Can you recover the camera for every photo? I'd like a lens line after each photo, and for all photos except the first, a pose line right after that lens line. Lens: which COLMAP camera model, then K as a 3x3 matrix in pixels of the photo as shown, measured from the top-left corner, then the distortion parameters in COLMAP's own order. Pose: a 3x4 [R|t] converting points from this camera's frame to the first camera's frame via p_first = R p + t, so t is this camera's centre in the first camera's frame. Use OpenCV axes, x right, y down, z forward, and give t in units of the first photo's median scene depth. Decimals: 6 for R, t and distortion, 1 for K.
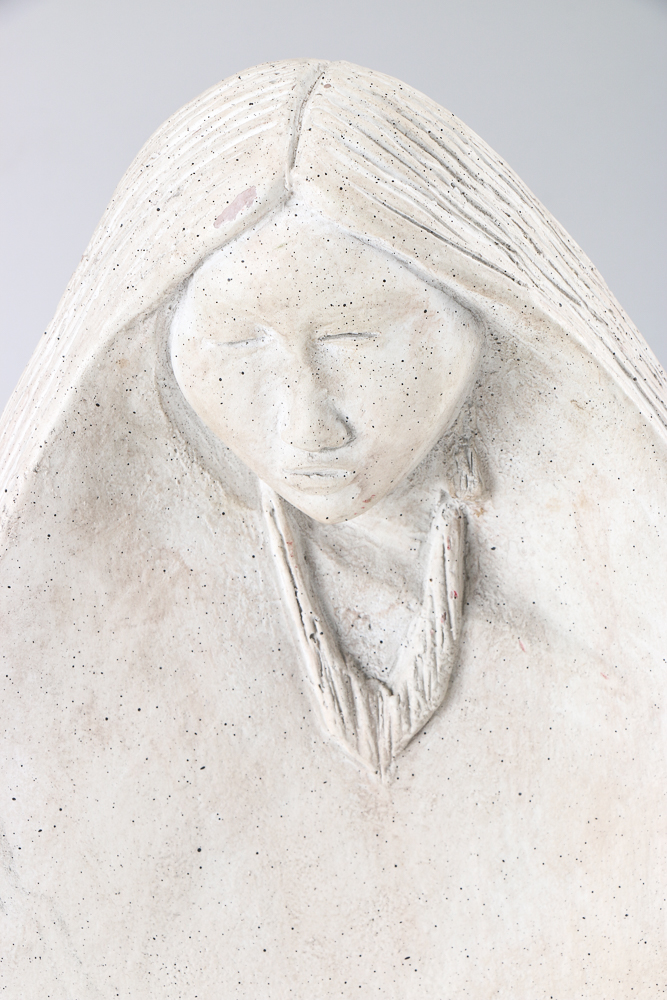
lens RADIAL K [[4026.4, 0, 334.4], [0, 4026.4, 500.2], [0, 0, 1]] dist [0.664325, 0.000000]
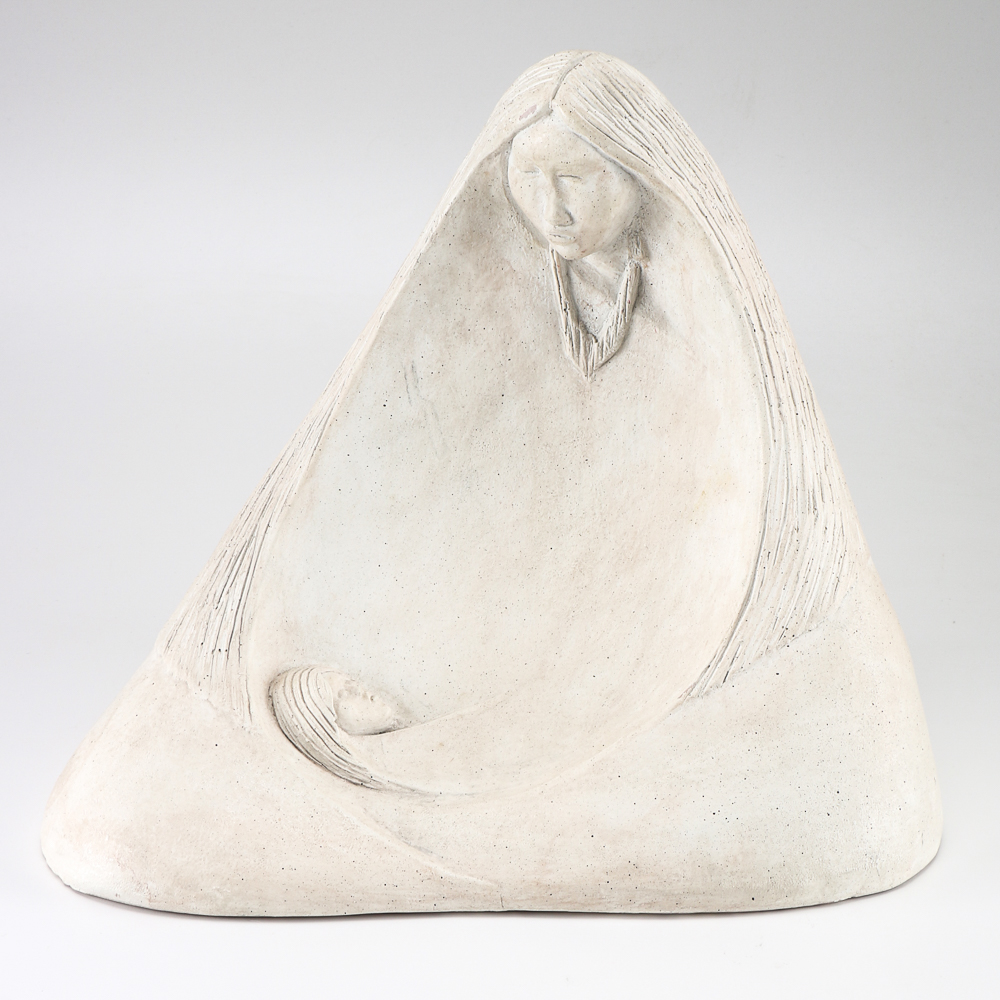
lens RADIAL K [[2981.3, 0, 499.5], [0, 2981.3, 499.8], [0, 0, 1]] dist [0.144390, 0.000000]
pose [[0.940926, 0.186745, -0.282460, 0.448300], [-0.161649, 0.980710, 0.109901, -0.038583], [0.297535, -0.057750, 0.952963, -0.585133]]
